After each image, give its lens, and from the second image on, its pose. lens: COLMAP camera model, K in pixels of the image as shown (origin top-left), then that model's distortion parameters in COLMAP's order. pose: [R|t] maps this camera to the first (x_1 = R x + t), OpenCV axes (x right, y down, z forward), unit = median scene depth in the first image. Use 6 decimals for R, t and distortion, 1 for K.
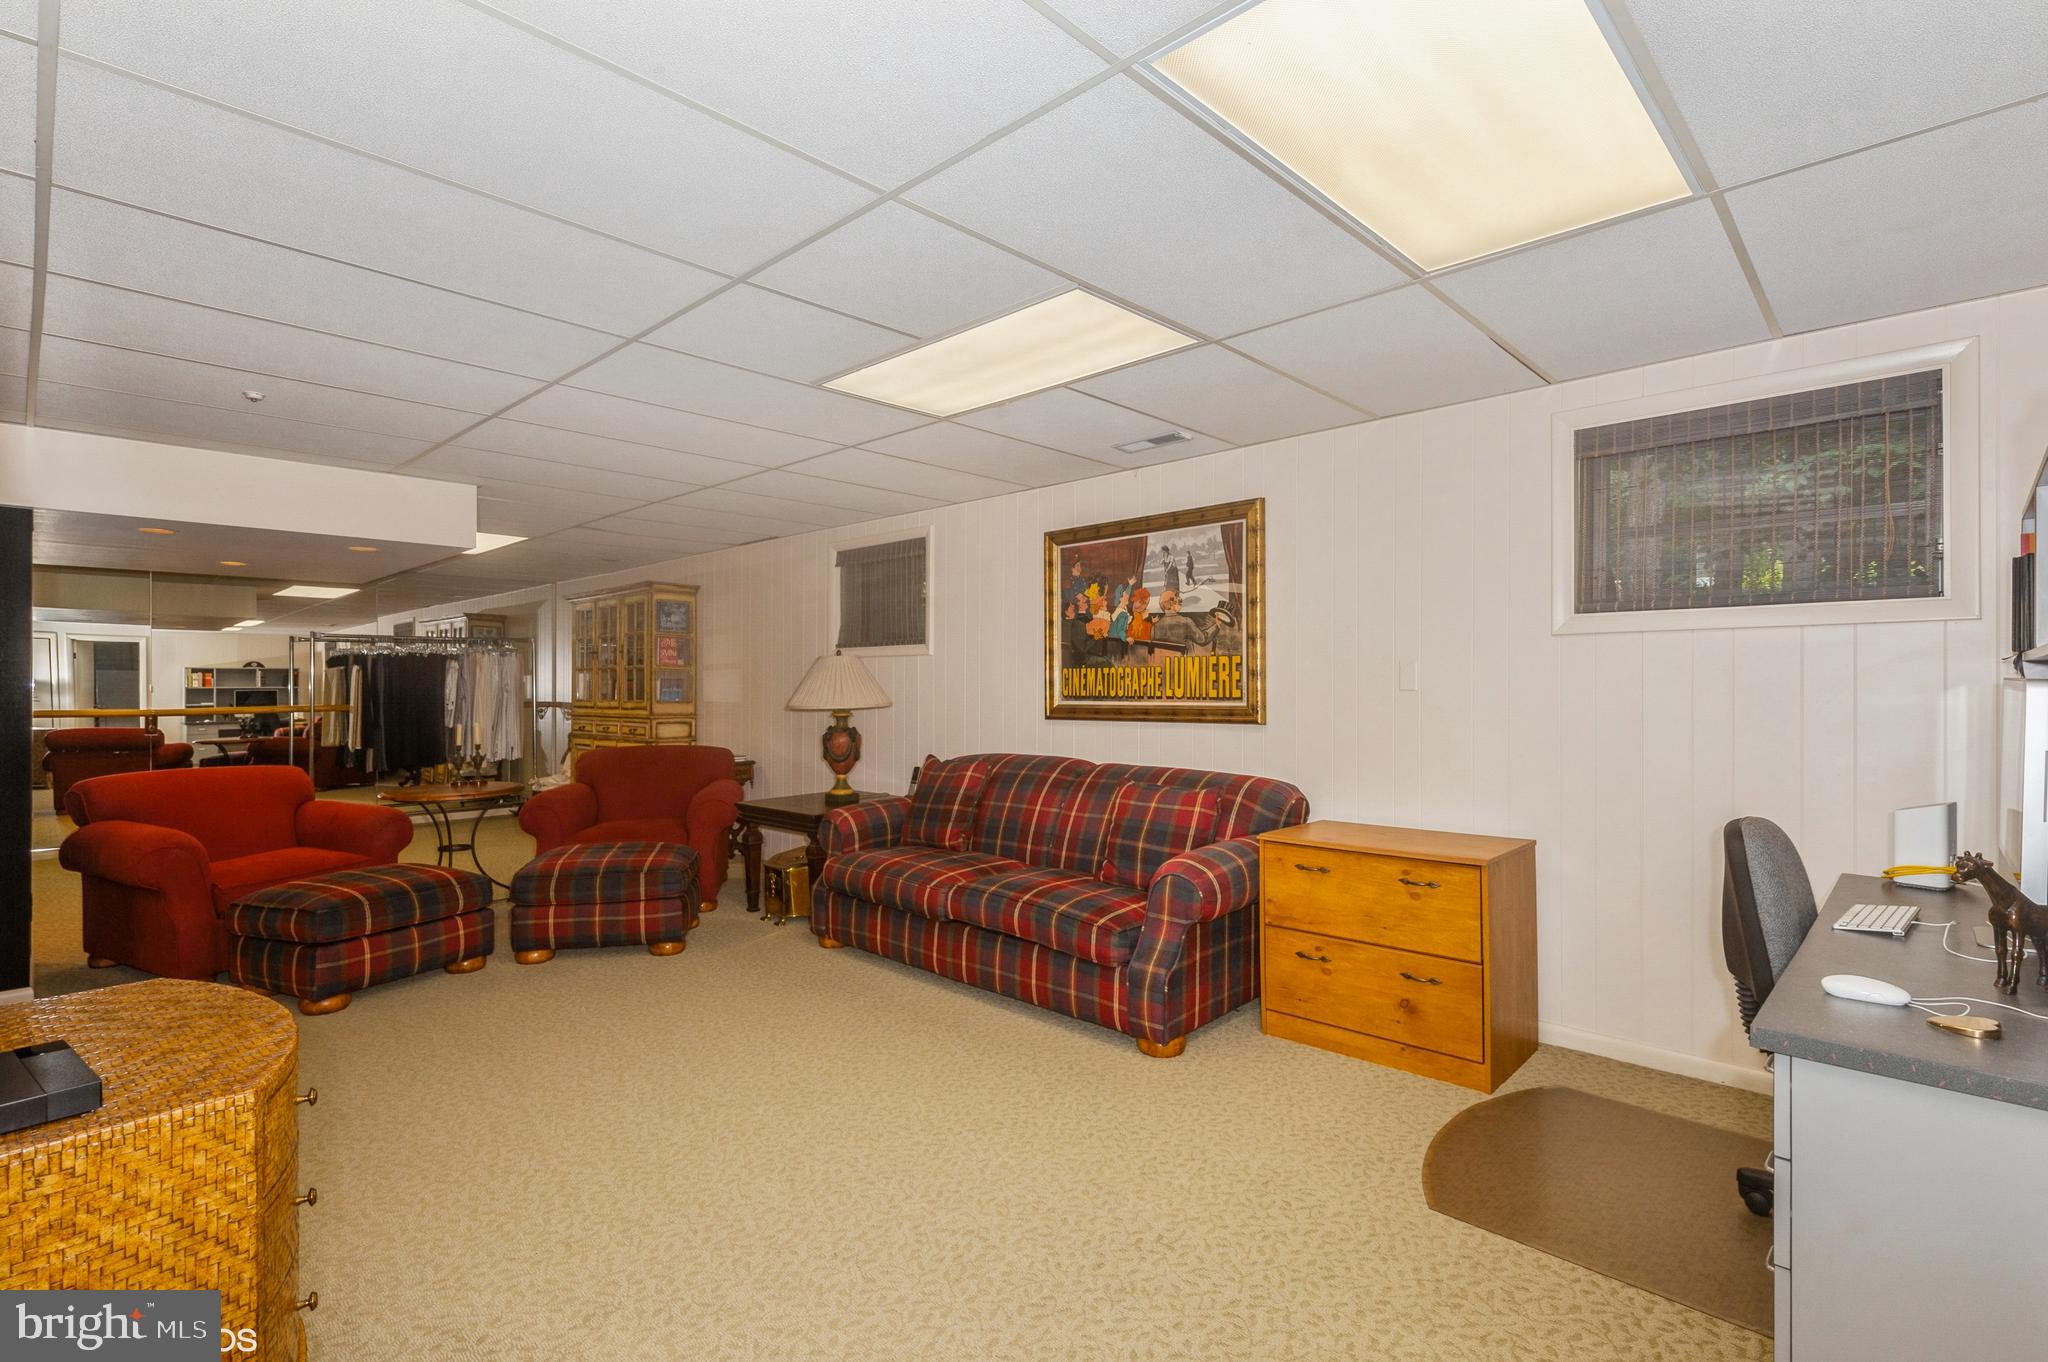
lens RADIAL K [[960.2, 0, 1029.4], [0, 960.2, 691.1], [0, 0, 1]] dist [-0.050471, -0.000139]
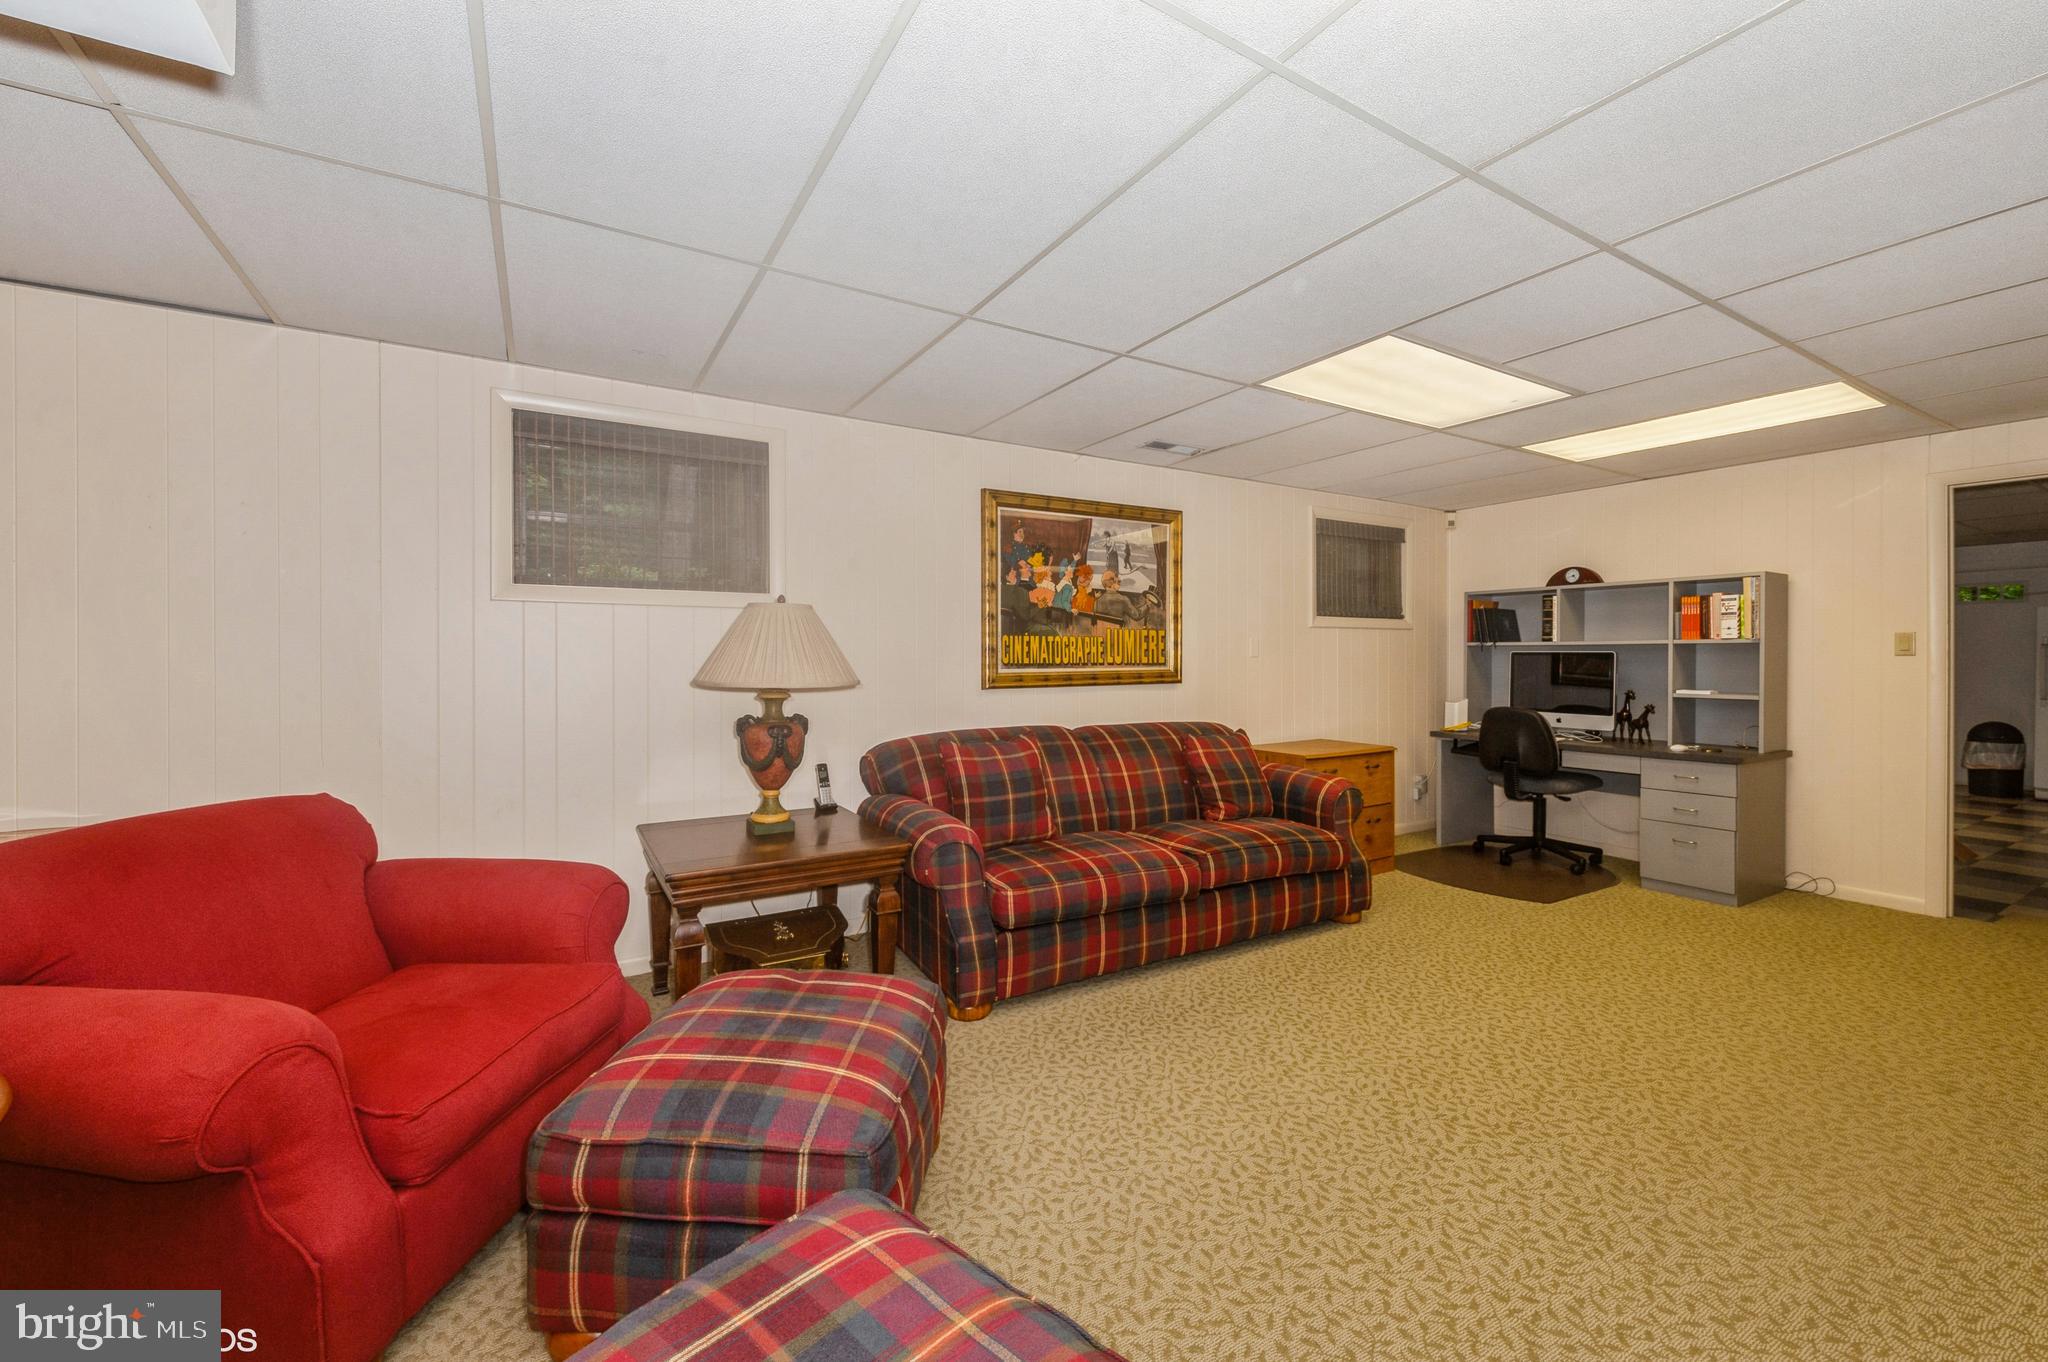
lens RADIAL K [[811.7, 0, 1027.1], [0, 811.7, 667.2], [0, 0, 1]] dist [0.000646, 0.000049]
pose [[0.252280, -0.017084, 0.967503, -0.804340], [-0.000562, 0.999841, 0.017801, -0.006448], [-0.967654, -0.005035, 0.252230, 0.830668]]
